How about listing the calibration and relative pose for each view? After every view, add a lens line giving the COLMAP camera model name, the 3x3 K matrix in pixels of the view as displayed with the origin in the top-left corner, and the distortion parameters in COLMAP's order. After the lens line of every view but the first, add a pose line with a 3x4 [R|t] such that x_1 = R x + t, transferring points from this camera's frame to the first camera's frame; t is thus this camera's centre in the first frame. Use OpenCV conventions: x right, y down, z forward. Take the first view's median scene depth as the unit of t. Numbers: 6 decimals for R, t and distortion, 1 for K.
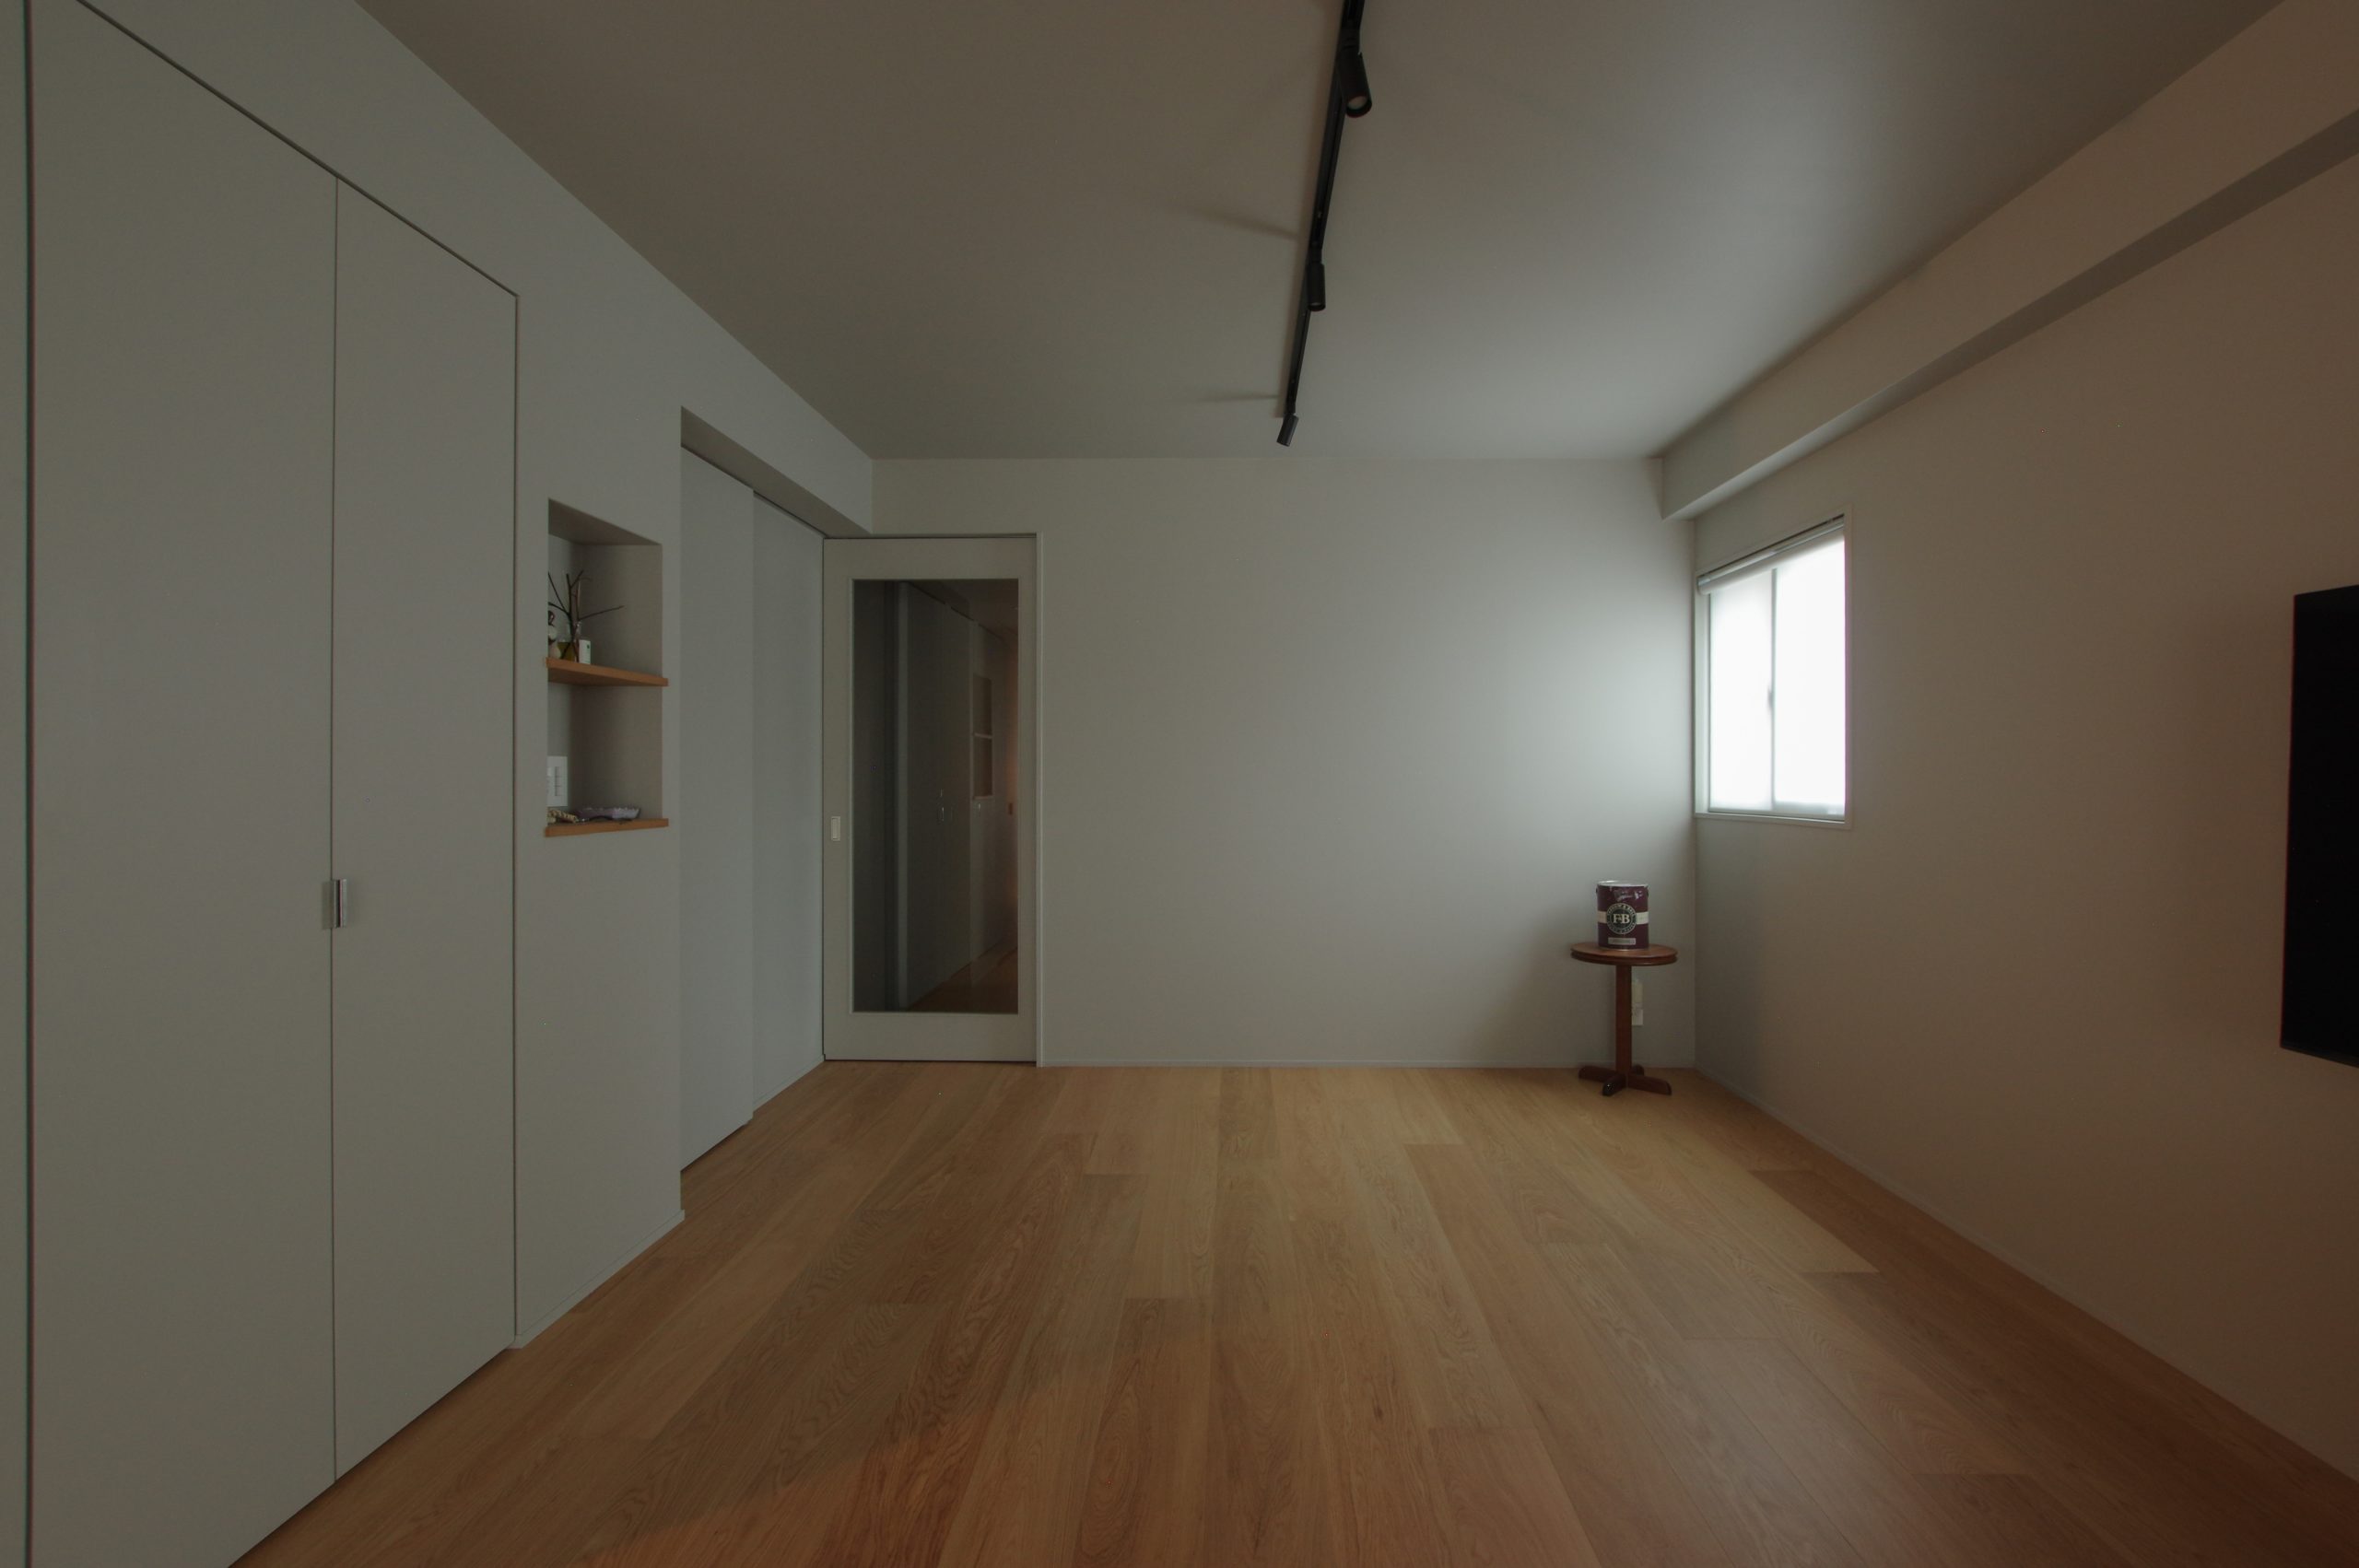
lens RADIAL K [[1057.5, 0, 1179.5], [0, 1057.5, 784.0], [0, 0, 1]] dist [-0.012930, 0.000267]
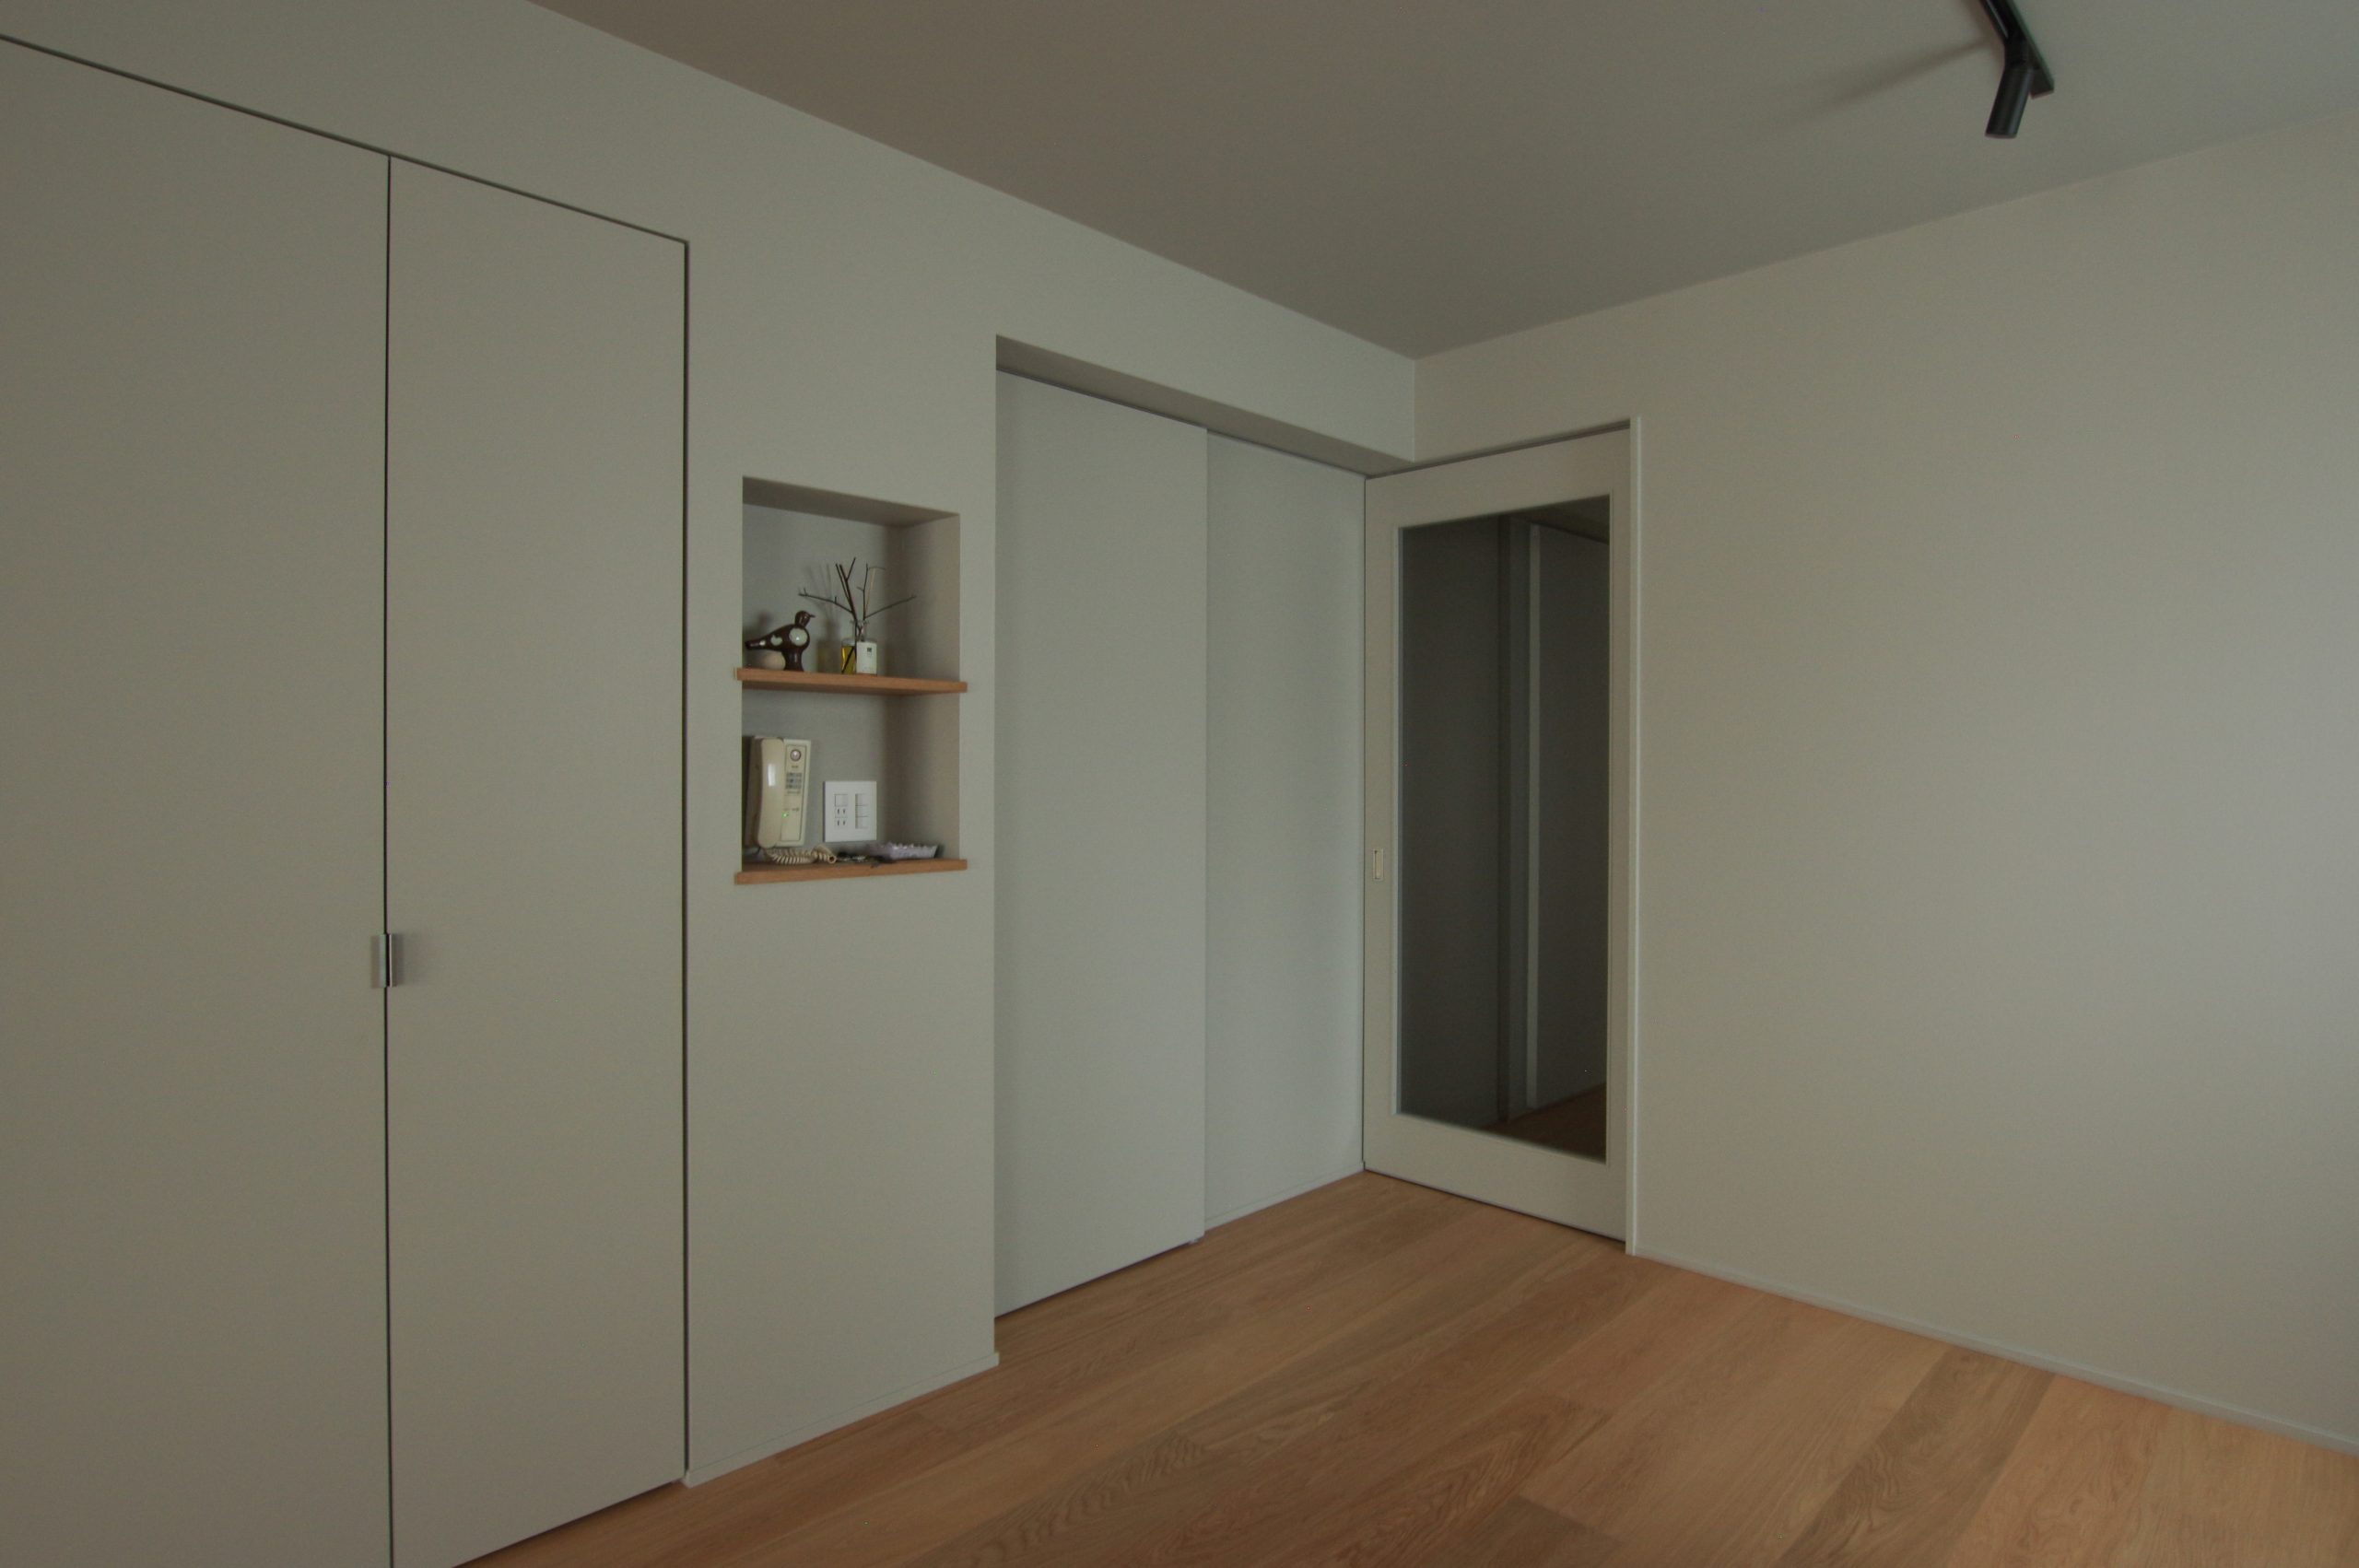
lens RADIAL K [[1222.7, 0, 1179.5], [0, 1222.7, 784.0], [0, 0, 1]] dist [-0.035580, 0.016784]
pose [[0.738581, 0.006692, -0.674131, 0.189399], [-0.005467, 0.999977, 0.003938, -0.021423], [0.674142, 0.000777, 0.738601, 0.328152]]
